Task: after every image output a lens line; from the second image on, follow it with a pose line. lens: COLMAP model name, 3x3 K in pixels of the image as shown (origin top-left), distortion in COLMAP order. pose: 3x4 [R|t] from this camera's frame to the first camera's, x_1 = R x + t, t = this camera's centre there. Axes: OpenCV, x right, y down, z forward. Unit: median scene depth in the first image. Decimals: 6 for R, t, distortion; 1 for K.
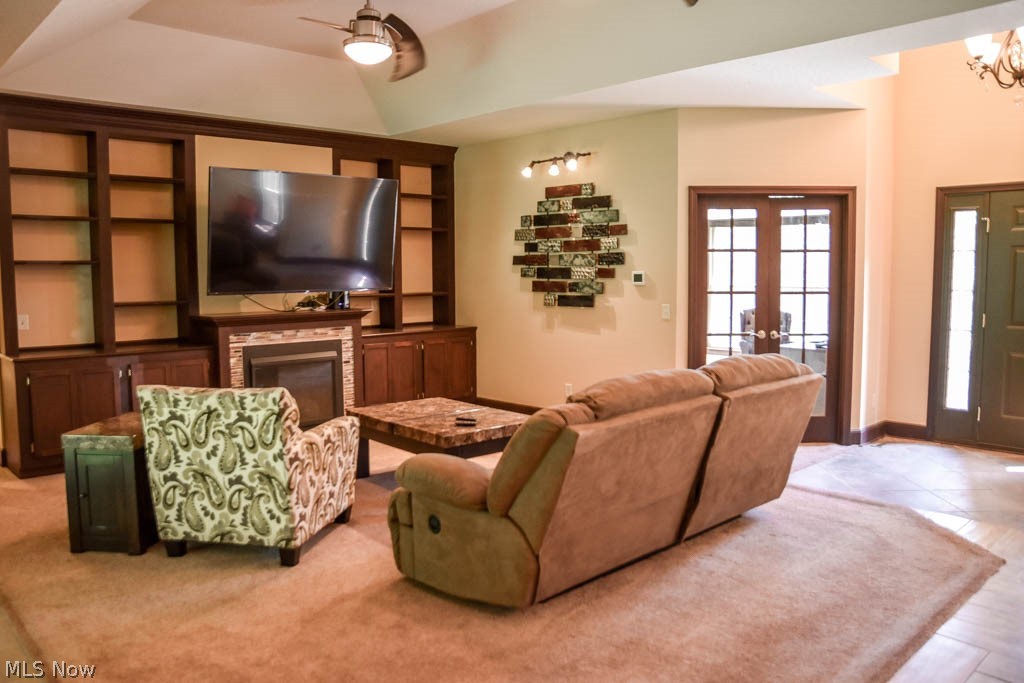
lens RADIAL K [[784.9, 0, 509.2], [0, 784.9, 338.8], [0, 0, 1]] dist [-0.142237, 0.098592]
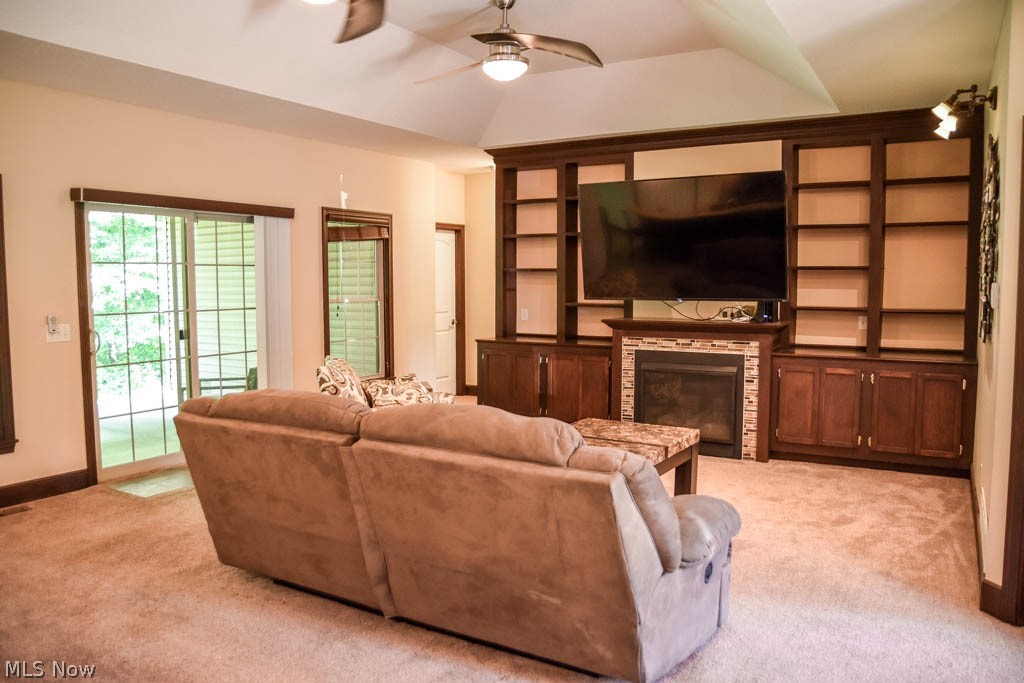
lens RADIAL K [[784.9, 0, 509.2], [0, 784.9, 338.8], [0, 0, 1]] dist [-0.142237, 0.098592]
pose [[0.254920, 0.076836, -0.963905, 0.569900], [-0.082749, 0.994915, 0.057423, -0.046219], [0.963415, 0.065124, 0.259981, 0.504582]]
